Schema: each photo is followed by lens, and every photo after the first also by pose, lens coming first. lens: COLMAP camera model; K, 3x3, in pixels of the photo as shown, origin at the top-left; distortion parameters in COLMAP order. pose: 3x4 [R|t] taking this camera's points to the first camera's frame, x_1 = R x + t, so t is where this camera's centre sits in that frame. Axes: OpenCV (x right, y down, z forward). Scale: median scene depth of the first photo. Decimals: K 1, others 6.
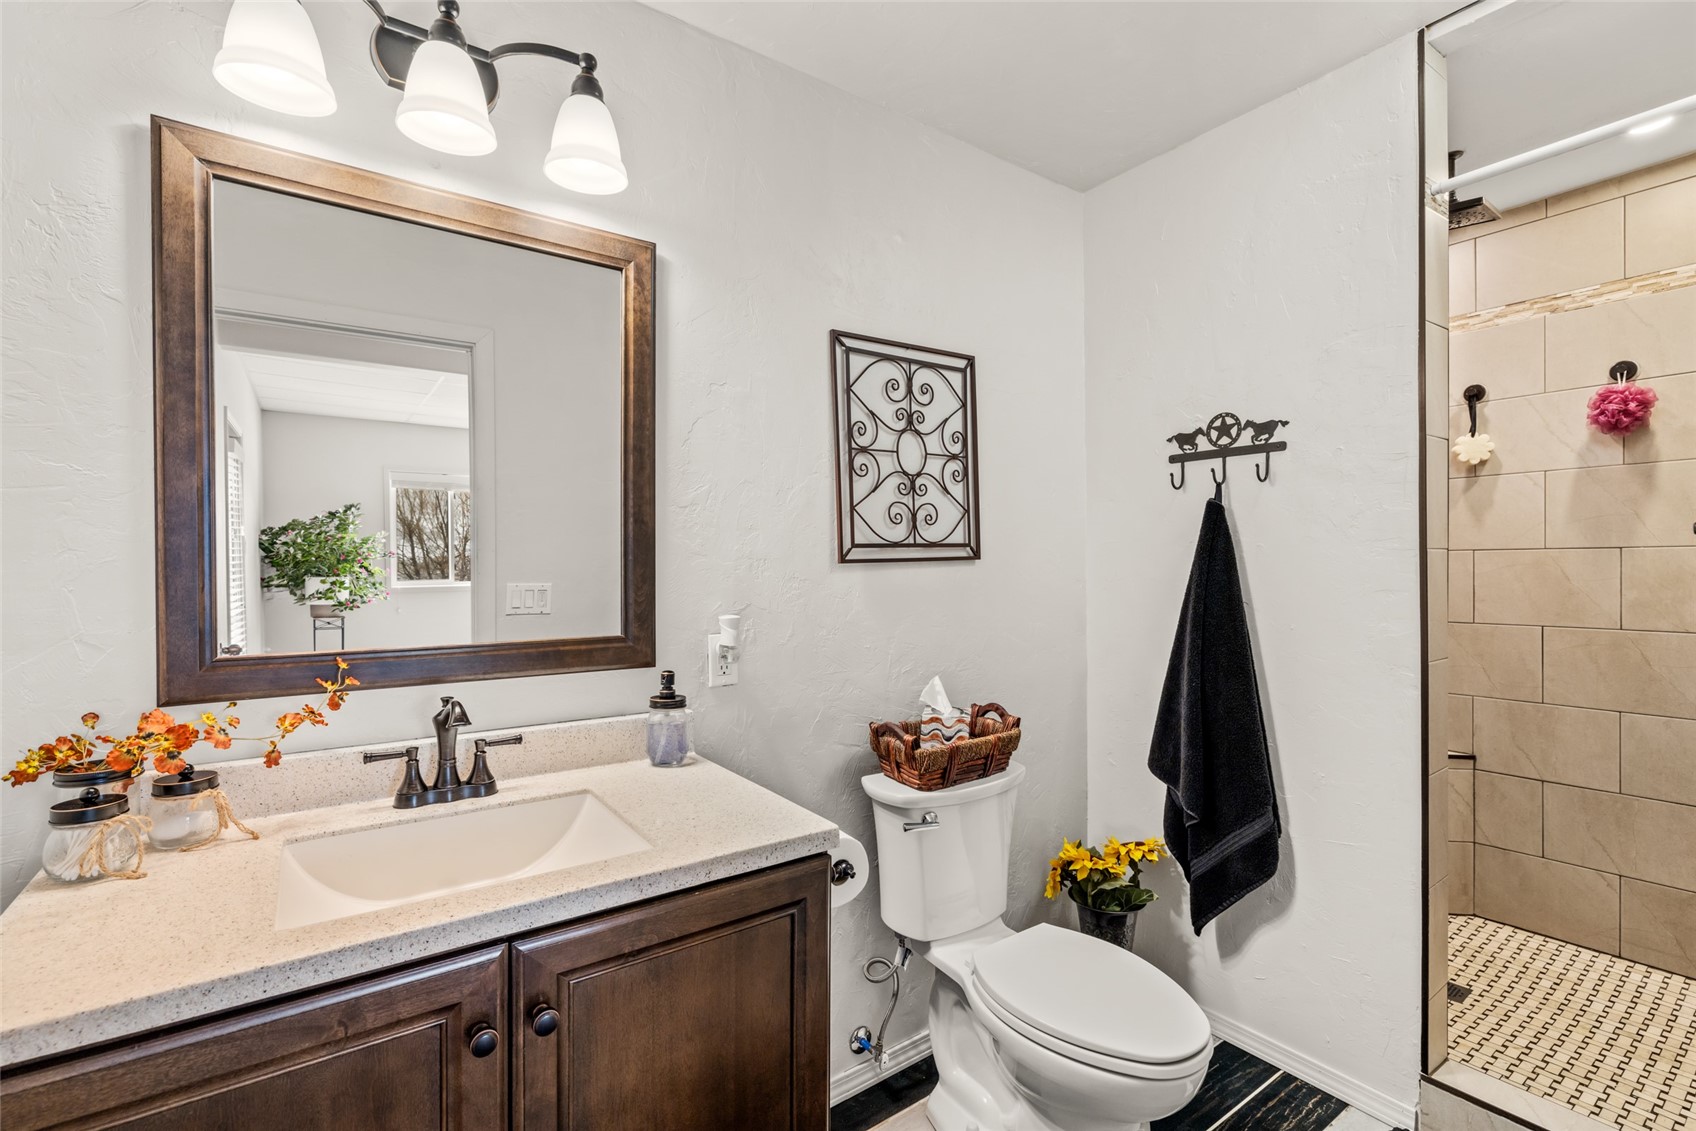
lens RADIAL K [[772.7, 0, 848.0], [0, 772.7, 565.5], [0, 0, 1]] dist [-0.002976, -0.000325]
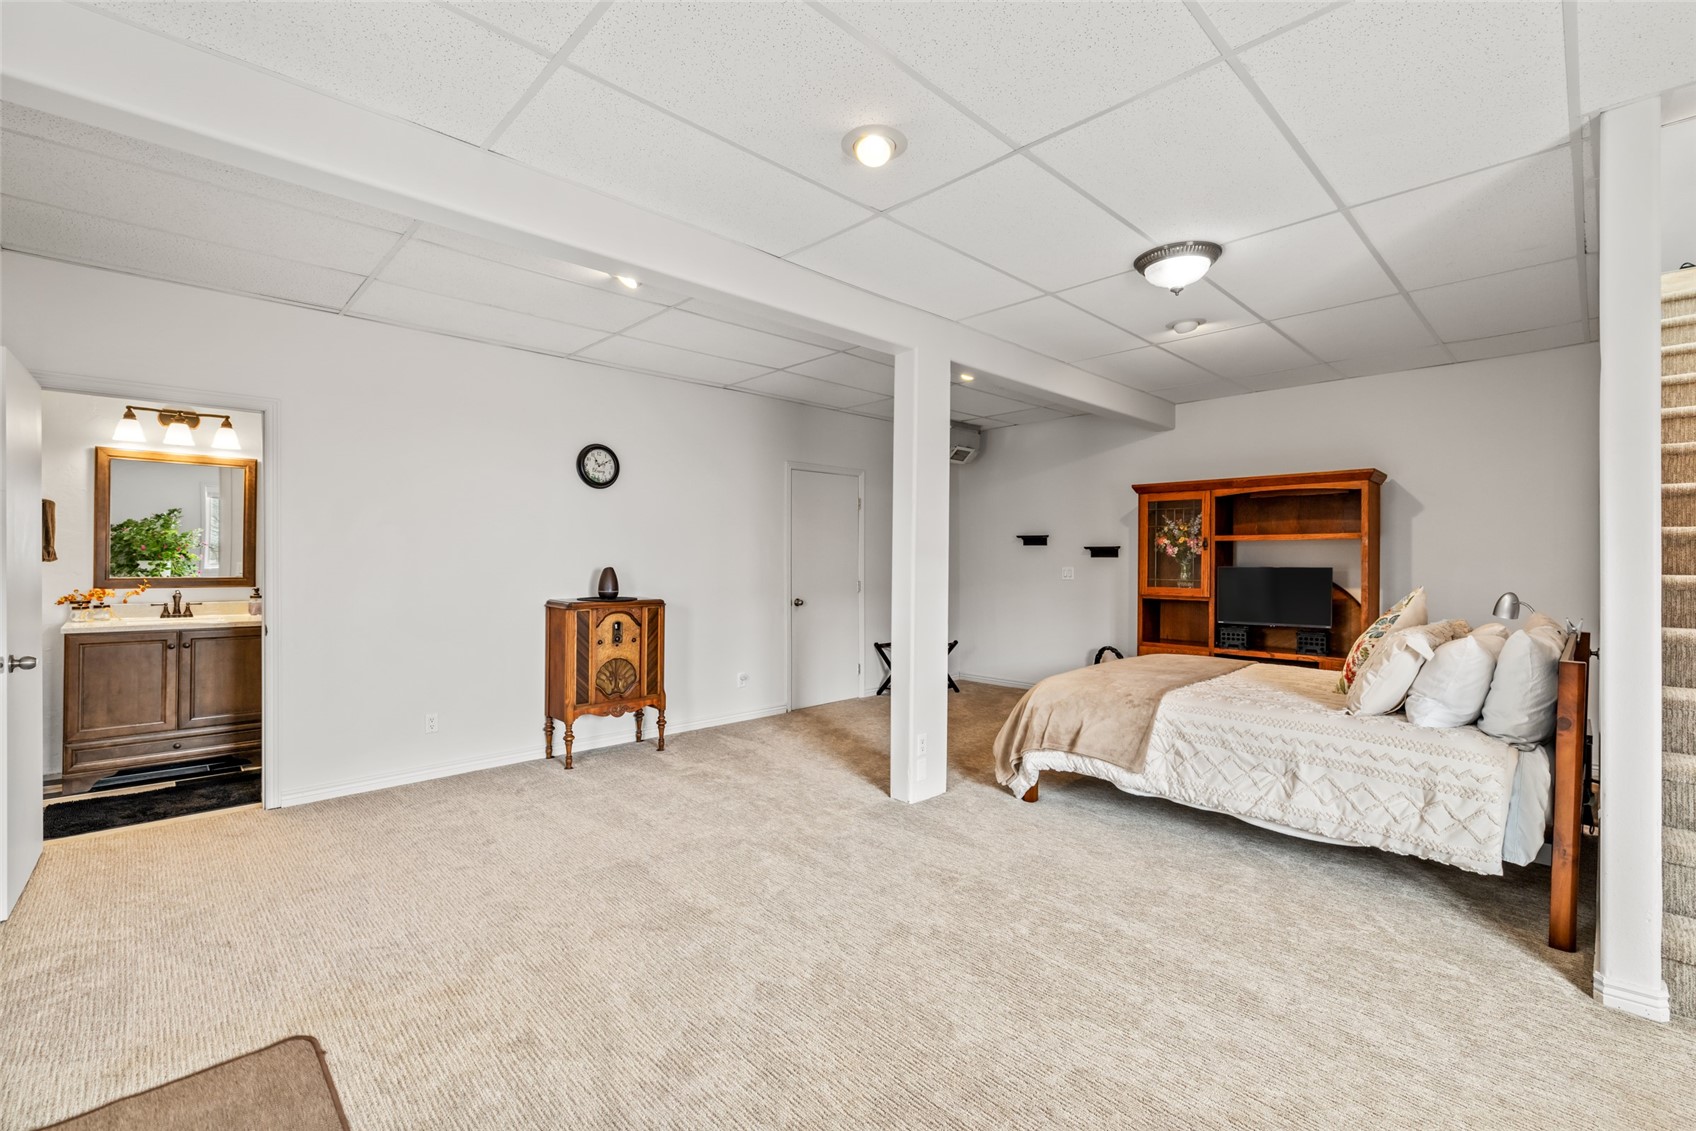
lens RADIAL K [[735.6, 0, 844.7], [0, 735.6, 550.3], [0, 0, 1]] dist [0.000140, 0.000662]
pose [[0.988174, 0.014100, 0.152687, 1.954850], [-0.012486, 0.999856, -0.011527, -0.023063], [-0.152827, 0.009484, 0.988207, -2.775375]]
